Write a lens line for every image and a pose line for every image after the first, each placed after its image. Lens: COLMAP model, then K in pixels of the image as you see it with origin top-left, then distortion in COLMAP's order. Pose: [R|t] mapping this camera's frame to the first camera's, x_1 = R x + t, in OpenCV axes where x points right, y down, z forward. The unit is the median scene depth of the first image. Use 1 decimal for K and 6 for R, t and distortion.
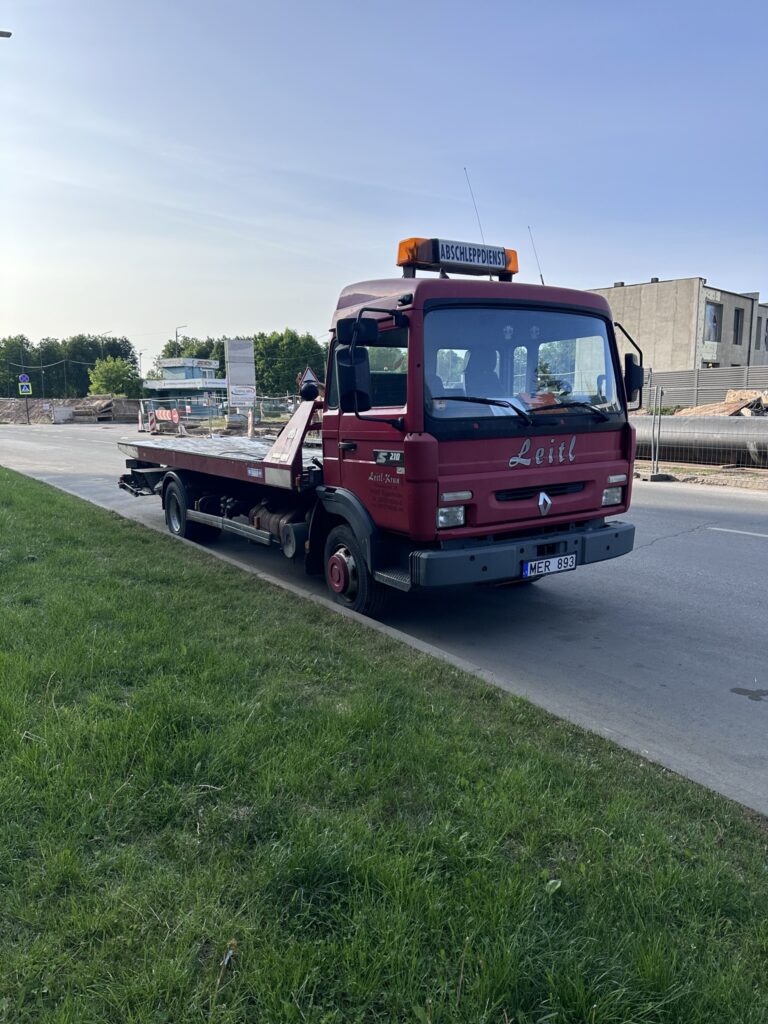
lens RADIAL K [[710.4, 0, 378.6], [0, 710.4, 518.2], [0, 0, 1]] dist [0.081182, -0.000051]
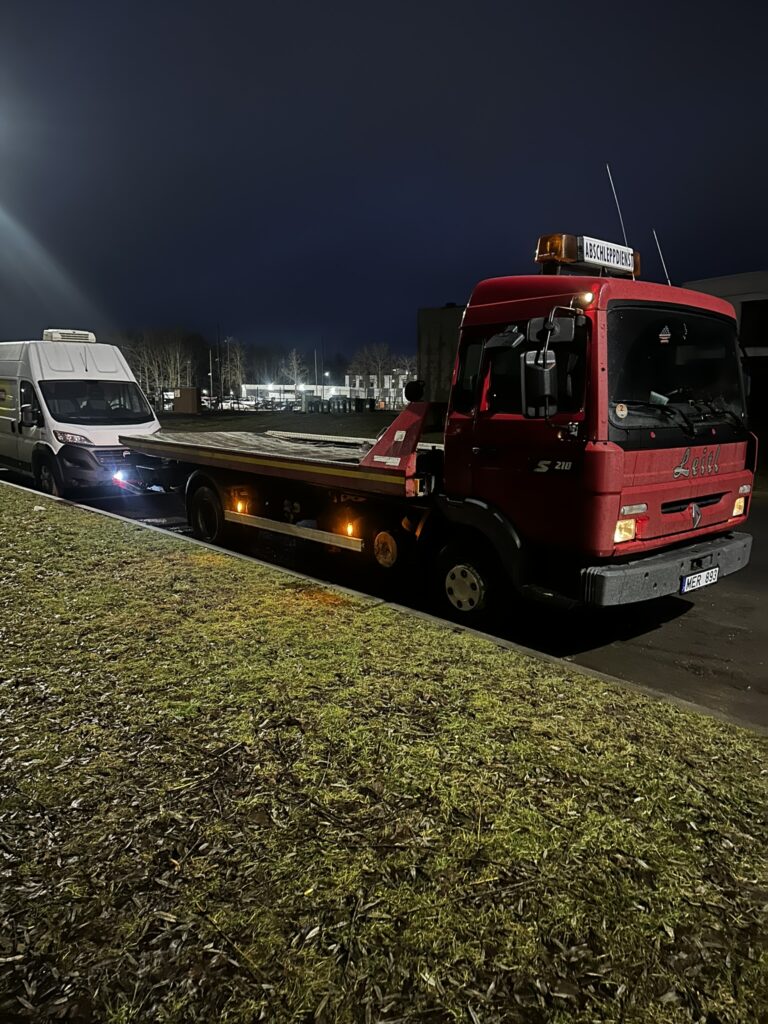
lens RADIAL K [[710.4, 0, 383.0], [0, 710.4, 506.1], [0, 0, 1]] dist [0.081182, -0.000051]
pose [[0.985368, 0.003152, 0.170413, -0.352080], [-0.001761, 0.999964, -0.008312, -0.024553], [-0.170433, 0.007890, 0.985338, 0.111901]]
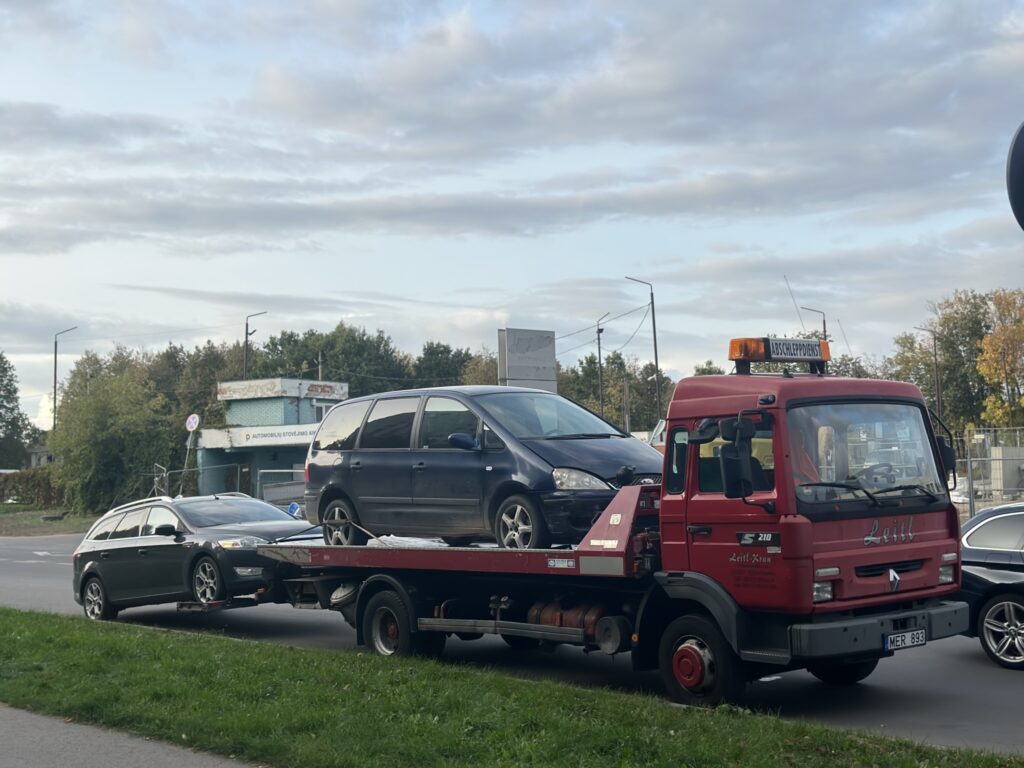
lens RADIAL K [[1448.5, 0, 516.8], [0, 1448.5, 380.7], [0, 0, 1]] dist [0.167428, 0.000000]
pose [[0.985686, -0.010139, 0.168285, -0.687258], [0.046118, 0.976332, -0.211304, 0.126554], [-0.162160, 0.216040, 0.962824, -1.079261]]
